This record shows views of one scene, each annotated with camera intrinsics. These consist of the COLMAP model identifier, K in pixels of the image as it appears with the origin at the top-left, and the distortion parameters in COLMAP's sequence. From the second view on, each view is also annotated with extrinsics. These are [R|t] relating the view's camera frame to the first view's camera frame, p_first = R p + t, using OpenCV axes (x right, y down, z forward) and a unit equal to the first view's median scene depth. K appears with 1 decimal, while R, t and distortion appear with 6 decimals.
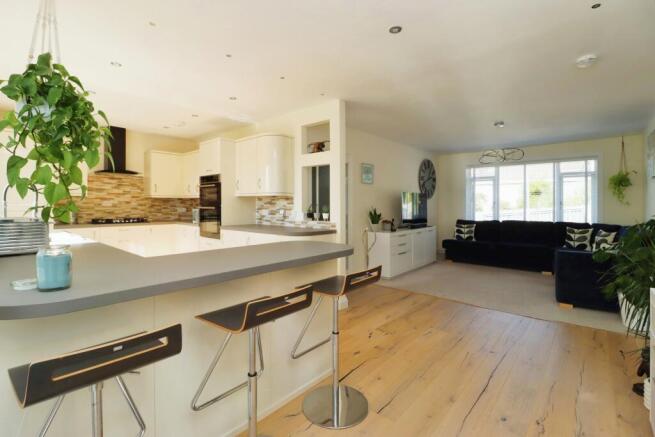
lens RADIAL K [[308.5, 0, 324.9], [0, 308.5, 208.7], [0, 0, 1]] dist [-0.000936, -0.000265]
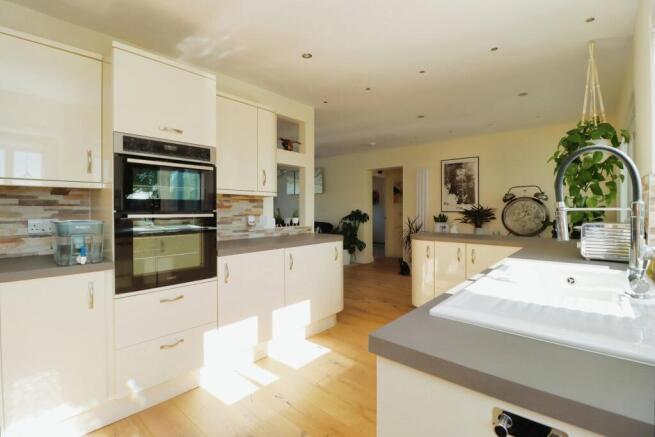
lens RADIAL K [[308.5, 0, 324.9], [0, 308.5, 208.7], [0, 0, 1]] dist [-0.000936, -0.000265]
pose [[-0.004065, 0.001801, 0.999990, -0.736061], [0.016254, 0.999866, -0.001735, -0.007463], [-0.999860, 0.016247, -0.004094, 0.715200]]
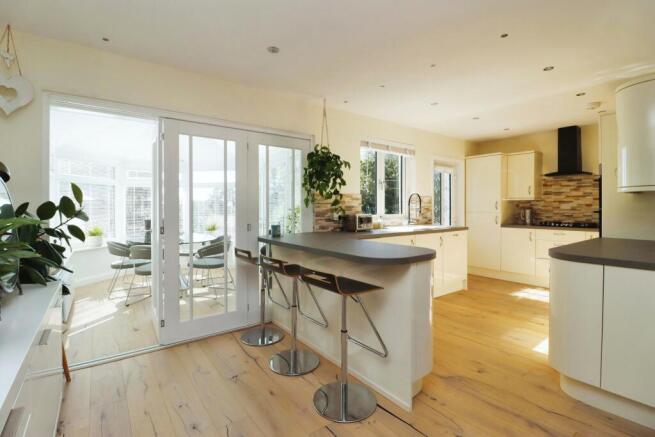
lens RADIAL K [[308.5, 0, 324.9], [0, 308.5, 208.7], [0, 0, 1]] dist [-0.000936, -0.000265]
pose [[-0.196850, -0.000642, -0.980433, 0.418977], [-0.014283, 0.999896, 0.002213, -0.001192], [0.980329, 0.014440, -0.196839, 0.449406]]
